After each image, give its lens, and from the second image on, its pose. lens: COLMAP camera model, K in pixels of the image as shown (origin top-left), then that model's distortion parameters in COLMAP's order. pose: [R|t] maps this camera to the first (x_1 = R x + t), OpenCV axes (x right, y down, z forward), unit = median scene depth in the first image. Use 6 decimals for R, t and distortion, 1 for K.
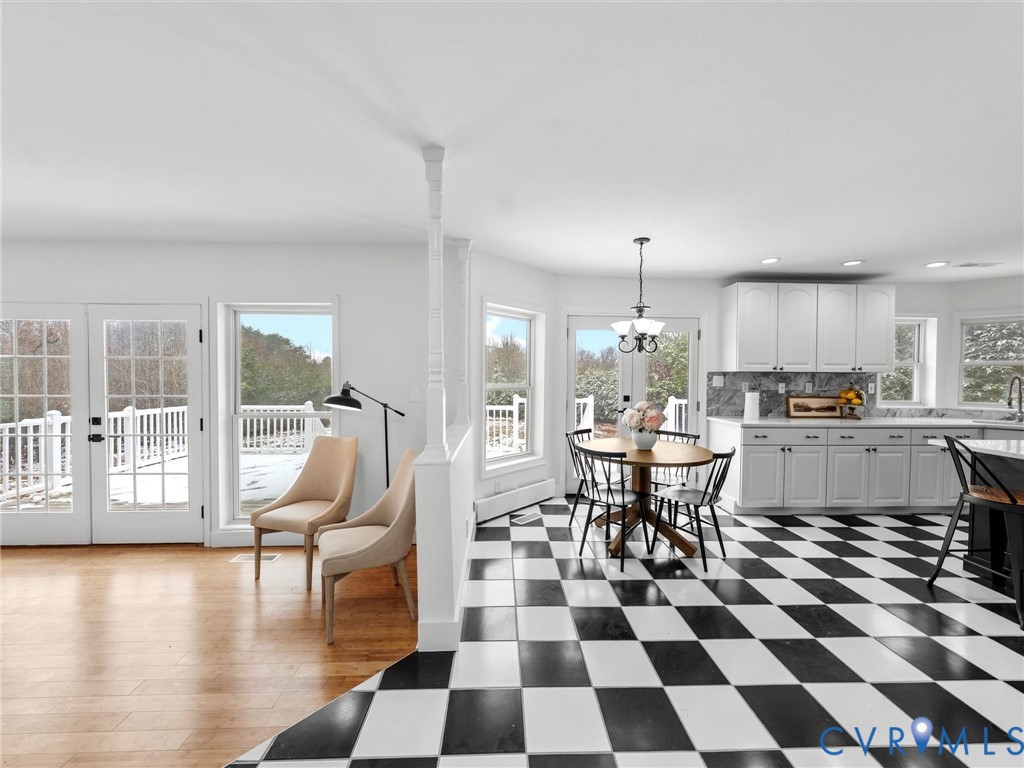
lens RADIAL K [[412.3, 0, 512.2], [0, 412.3, 382.2], [0, 0, 1]] dist [-0.002159, -0.001049]
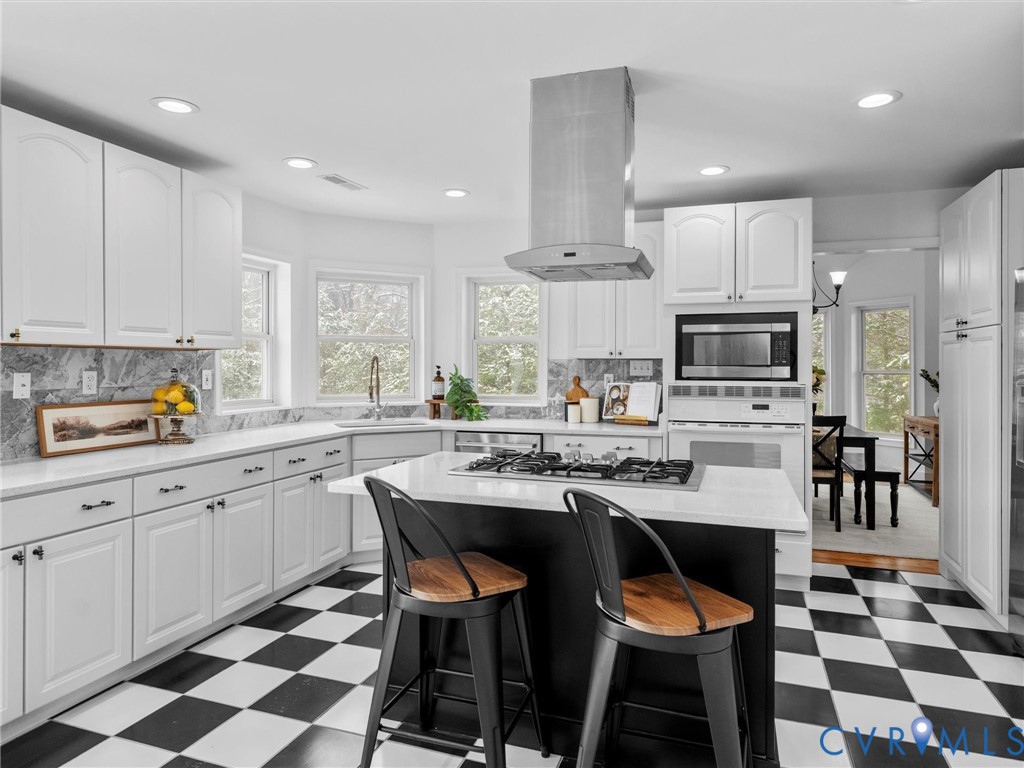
lens RADIAL K [[641.7, 0, 517.9], [0, 641.7, 367.8], [0, 0, 1]] dist [0.007284, -0.002362]
pose [[0.362267, -0.012110, 0.931996, 0.253581], [0.017788, 0.999823, 0.006078, 0.002151], [-0.931904, 0.014377, 0.362419, 0.334947]]
